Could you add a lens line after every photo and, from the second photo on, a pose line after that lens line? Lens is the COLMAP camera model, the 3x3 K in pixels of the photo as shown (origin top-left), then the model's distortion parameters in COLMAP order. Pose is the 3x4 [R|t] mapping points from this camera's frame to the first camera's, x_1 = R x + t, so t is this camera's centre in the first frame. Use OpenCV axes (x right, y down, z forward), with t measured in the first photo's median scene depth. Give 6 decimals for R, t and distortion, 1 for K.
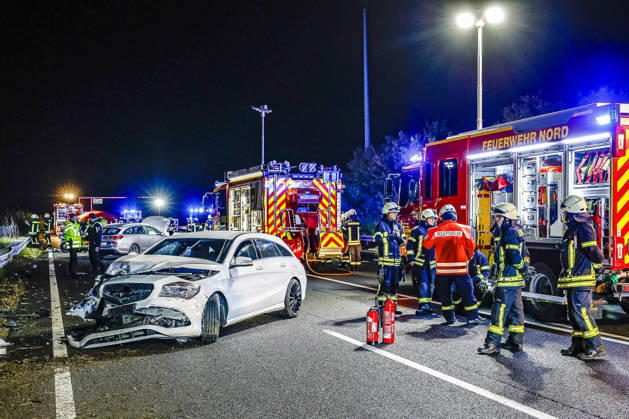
lens RADIAL K [[862.2, 0, 314.5], [0, 862.2, 209.5], [0, 0, 1]] dist [0.115690, -0.013836]
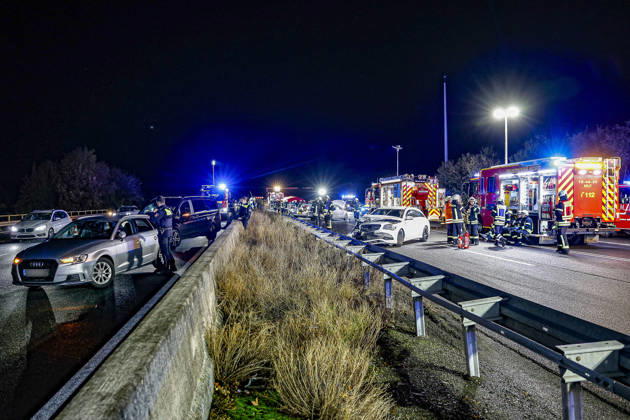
lens RADIAL K [[532.6, 0, 315.0], [0, 532.6, 199.1], [0, 0, 1]] dist [-0.005937, -0.000819]
pose [[0.985065, 0.008868, -0.171955, -0.078629], [-0.007700, 0.999943, 0.007459, -0.006443], [0.172012, -0.006024, 0.985077, -0.587720]]
